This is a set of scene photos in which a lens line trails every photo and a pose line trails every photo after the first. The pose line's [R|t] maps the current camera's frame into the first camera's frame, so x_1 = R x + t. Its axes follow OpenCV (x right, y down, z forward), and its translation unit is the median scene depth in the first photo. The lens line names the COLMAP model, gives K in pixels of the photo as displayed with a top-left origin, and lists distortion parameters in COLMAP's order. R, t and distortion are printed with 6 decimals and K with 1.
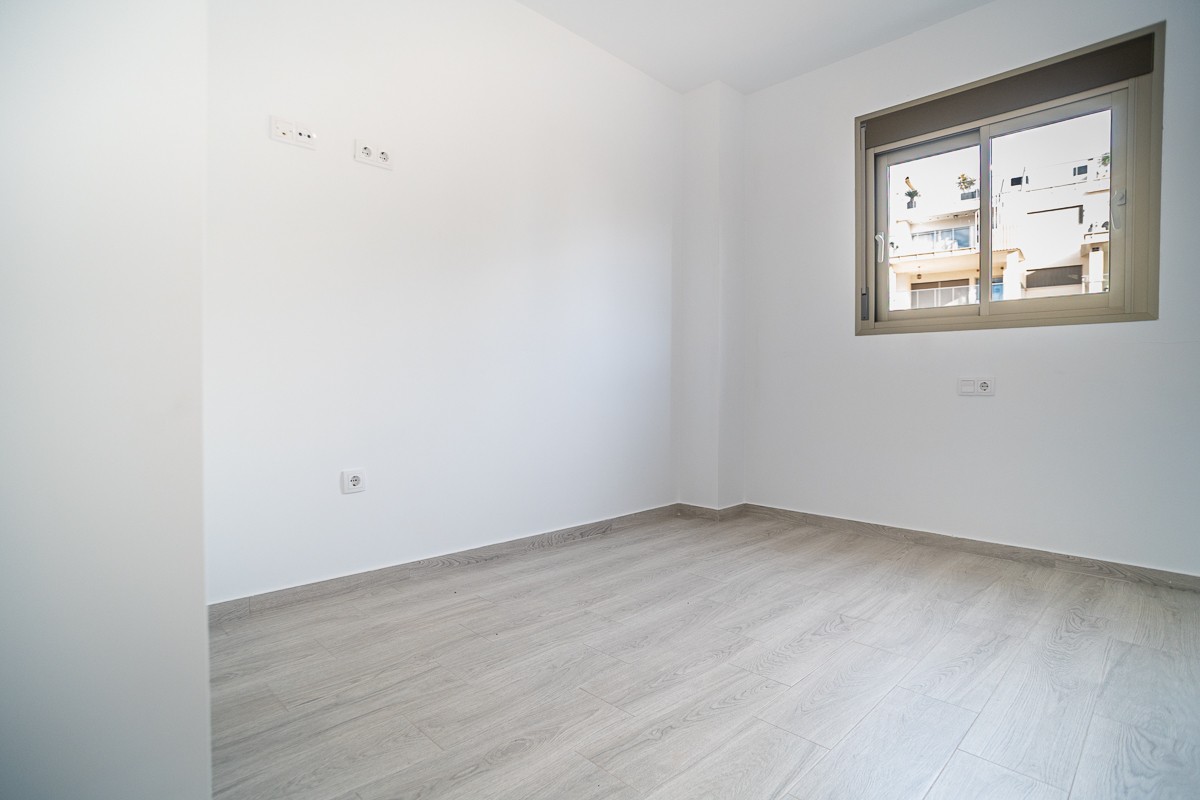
lens RADIAL K [[601.0, 0, 608.3], [0, 601.0, 403.2], [0, 0, 1]] dist [-0.065942, 0.032382]
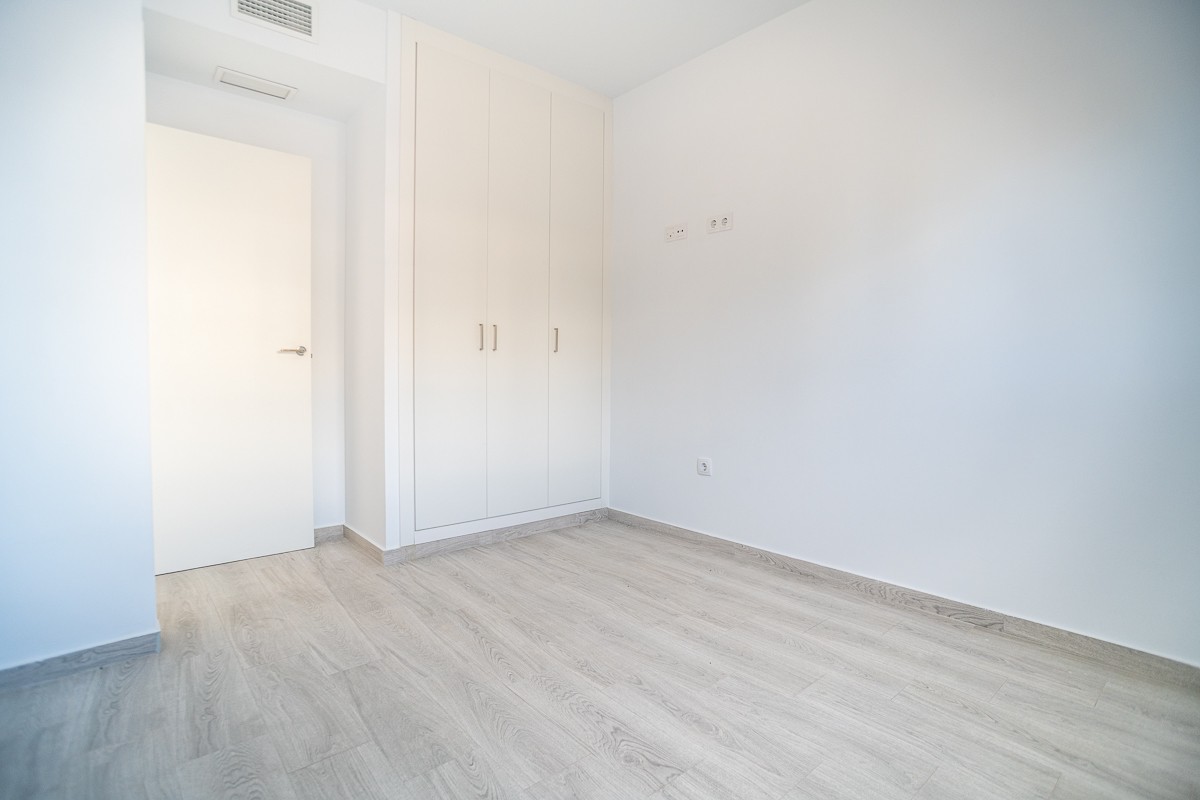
lens RADIAL K [[601.0, 0, 606.4], [0, 601.0, 393.6], [0, 0, 1]] dist [-0.065942, 0.032382]
pose [[-0.088569, 0.037337, -0.995370, 1.009020], [-0.033101, 0.998635, 0.040404, -0.090354], [0.995520, 0.036526, -0.087212, 0.920216]]
